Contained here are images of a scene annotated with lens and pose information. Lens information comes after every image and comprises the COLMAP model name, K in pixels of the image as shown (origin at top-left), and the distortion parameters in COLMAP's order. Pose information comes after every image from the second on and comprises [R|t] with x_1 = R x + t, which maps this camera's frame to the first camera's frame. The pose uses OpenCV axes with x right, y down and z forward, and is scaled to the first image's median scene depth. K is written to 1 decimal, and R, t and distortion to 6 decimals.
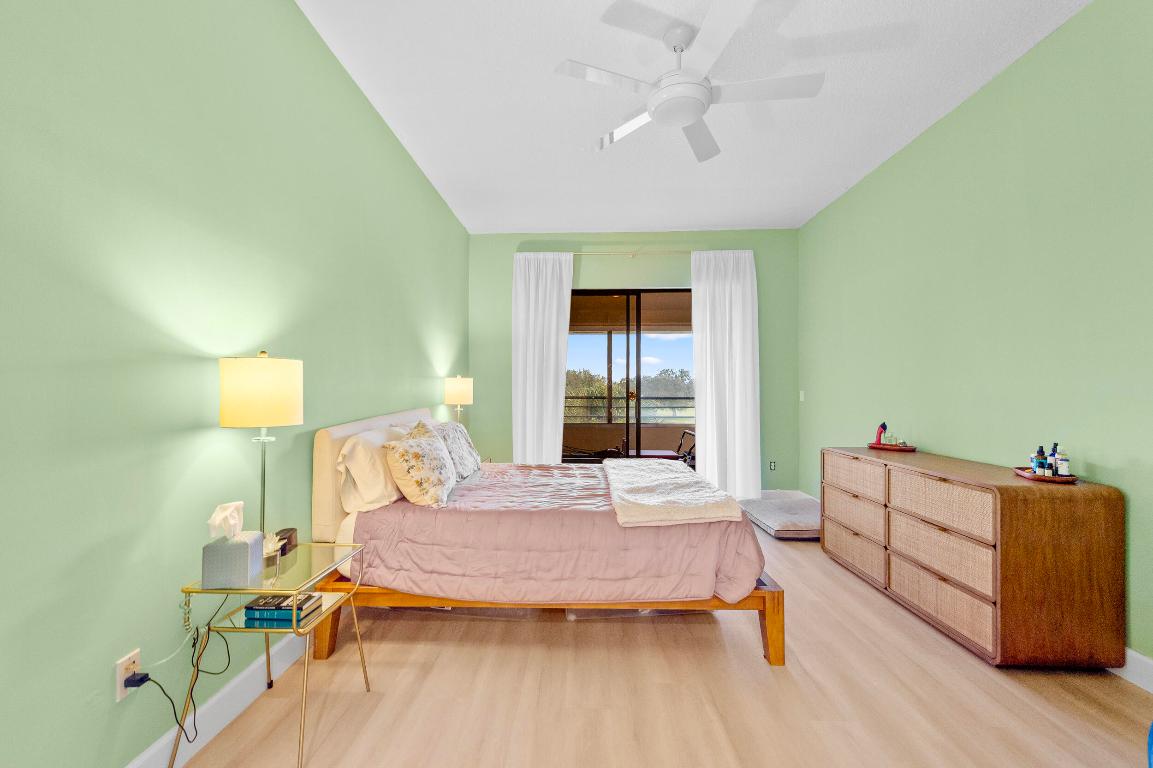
lens RADIAL K [[465.2, 0, 578.7], [0, 465.2, 391.9], [0, 0, 1]] dist [0.009543, -0.001676]
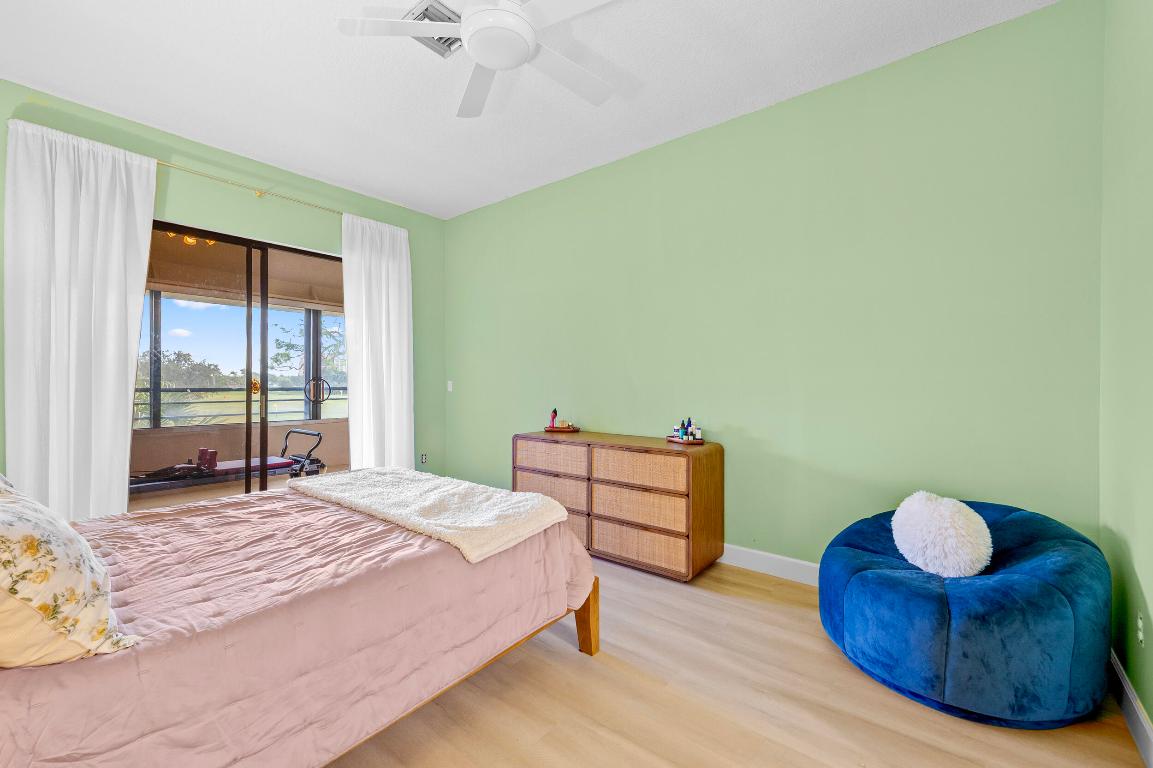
lens RADIAL K [[465.2, 0, 574.7], [0, 465.2, 388.7], [0, 0, 1]] dist [0.009543, -0.001676]
pose [[0.628598, -0.009869, 0.777667, -0.281584], [-0.002173, 0.999893, 0.014445, -0.002045], [-0.777727, -0.010770, 0.628510, 0.296785]]
